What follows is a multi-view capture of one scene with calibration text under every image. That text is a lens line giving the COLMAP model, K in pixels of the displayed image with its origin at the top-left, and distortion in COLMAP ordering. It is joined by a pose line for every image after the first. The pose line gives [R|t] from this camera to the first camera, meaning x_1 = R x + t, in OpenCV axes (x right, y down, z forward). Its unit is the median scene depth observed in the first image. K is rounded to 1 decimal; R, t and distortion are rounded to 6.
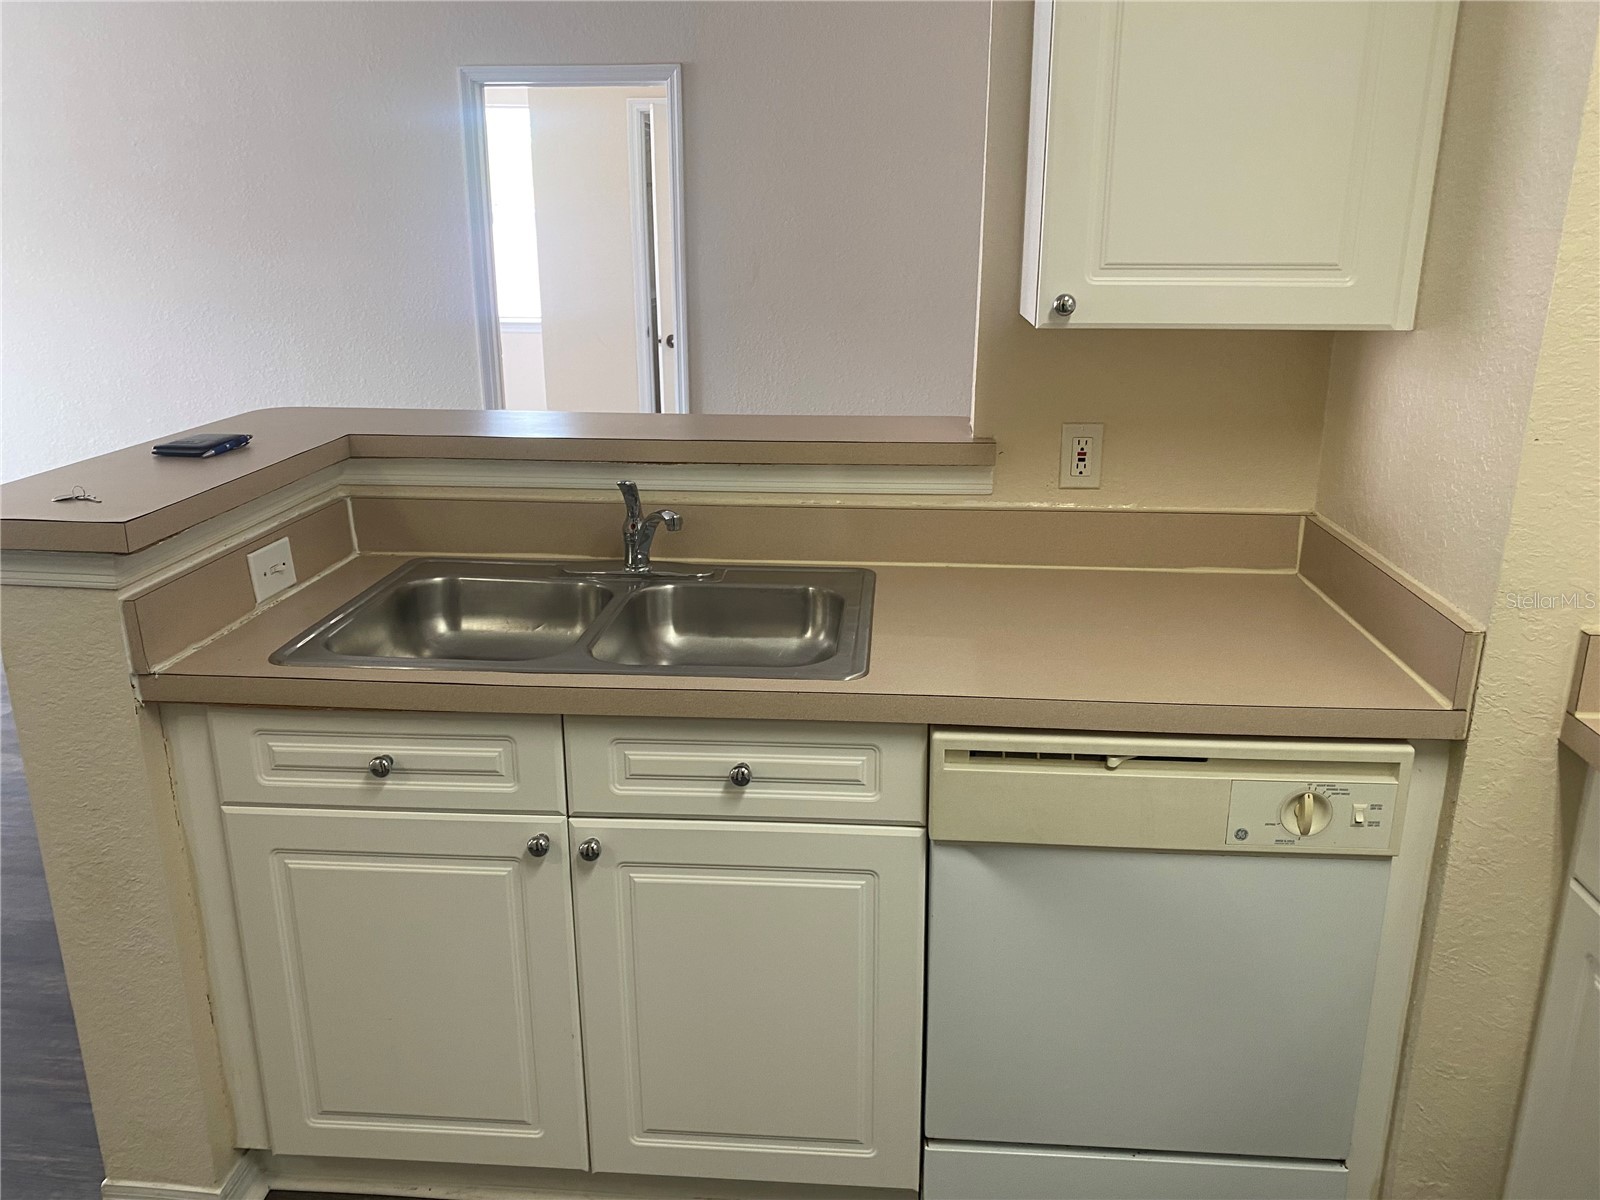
lens RADIAL K [[1223.5, 0, 798.8], [0, 1223.5, 609.3], [0, 0, 1]] dist [0.028528, -0.021557]
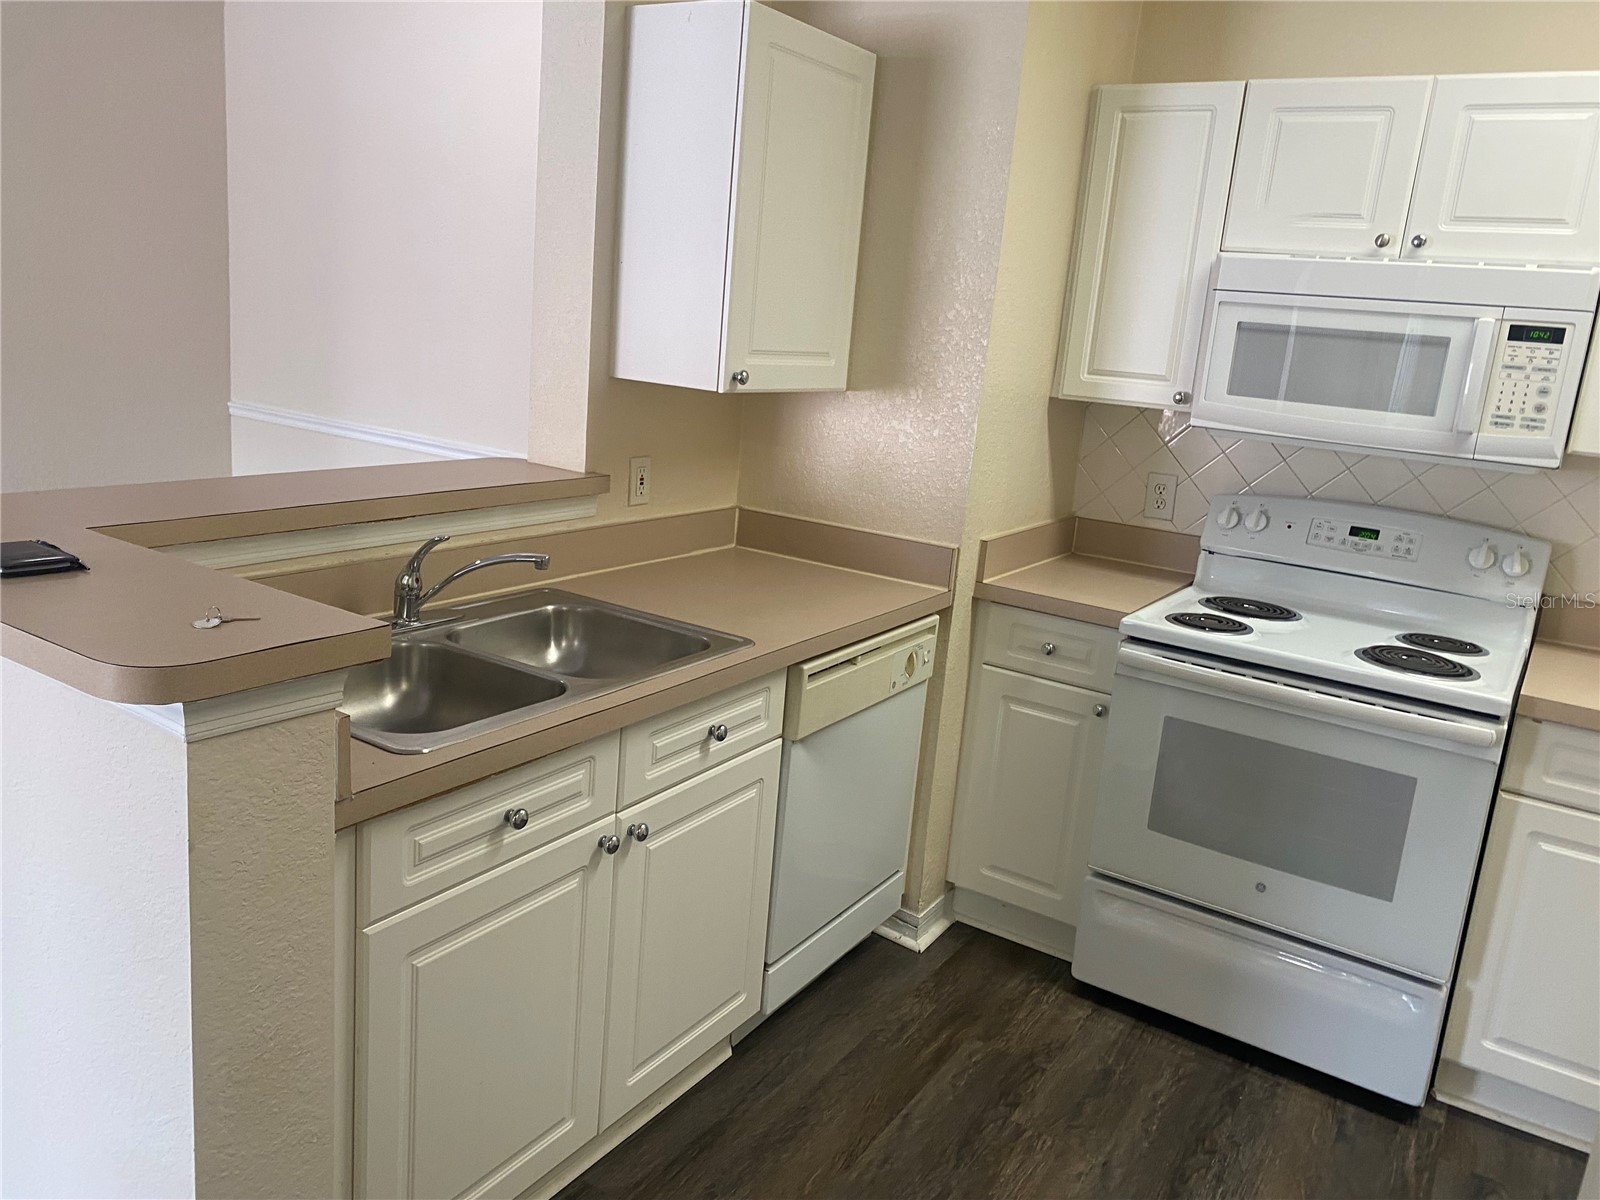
lens RADIAL K [[1223.5, 0, 796.7], [0, 1223.5, 598.9], [0, 0, 1]] dist [0.028528, -0.021557]
pose [[0.466758, -0.166206, 0.868627, -1.092568], [0.184305, 0.978898, 0.088269, -0.104103], [-0.864968, 0.118892, 0.487541, 0.251264]]
